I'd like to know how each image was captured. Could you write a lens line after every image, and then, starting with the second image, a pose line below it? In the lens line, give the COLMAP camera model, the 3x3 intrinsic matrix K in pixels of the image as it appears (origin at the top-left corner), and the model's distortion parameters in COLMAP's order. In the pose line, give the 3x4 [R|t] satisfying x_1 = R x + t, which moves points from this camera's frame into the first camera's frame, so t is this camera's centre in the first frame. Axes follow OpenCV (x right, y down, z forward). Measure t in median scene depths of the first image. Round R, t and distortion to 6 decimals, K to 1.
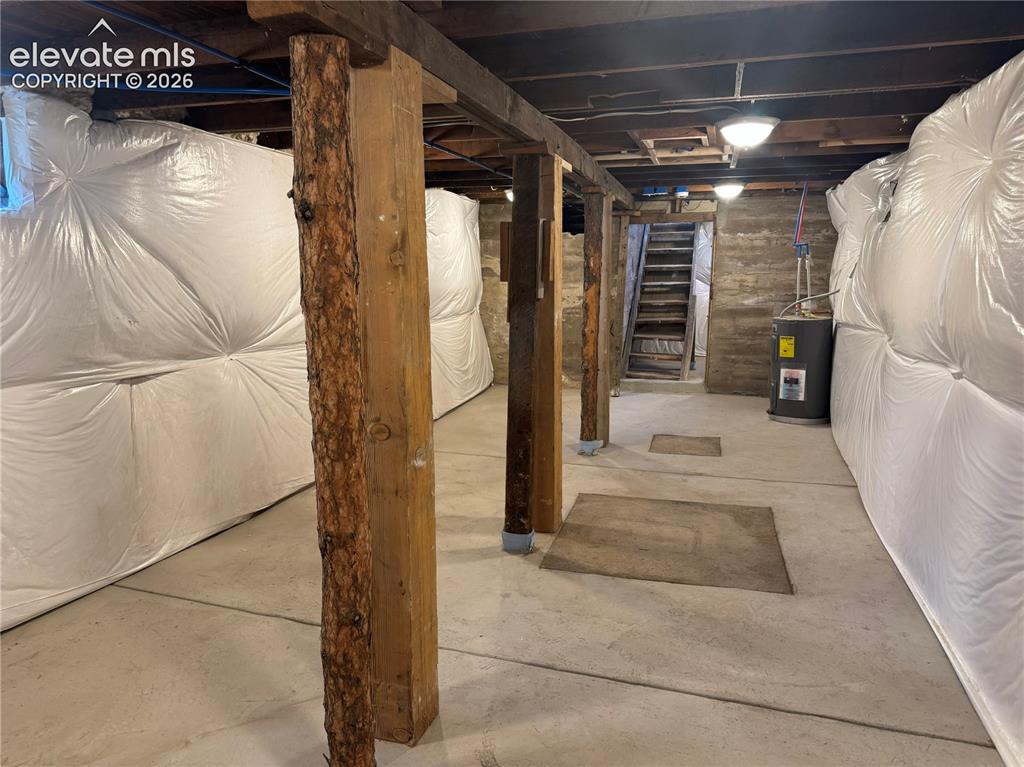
lens RADIAL K [[719.2, 0, 512.0], [0, 719.2, 383.5], [0, 0, 1]] dist [0.102945, -0.156063]
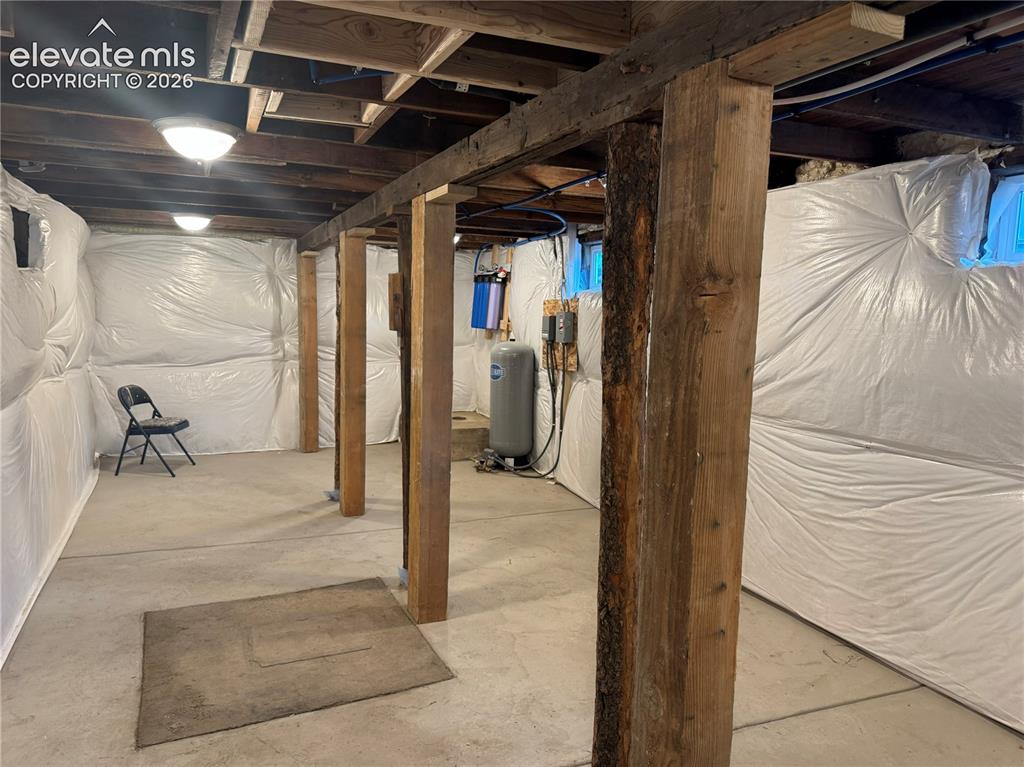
lens RADIAL K [[711.6, 0, 512.0], [0, 711.6, 383.5], [0, 0, 1]] dist [-0.003235, -0.003290]
pose [[-0.760575, 0.059867, -0.646484, 0.580133], [-0.122616, 0.964576, 0.233579, -0.323915], [0.637566, 0.256924, -0.726292, 1.856995]]
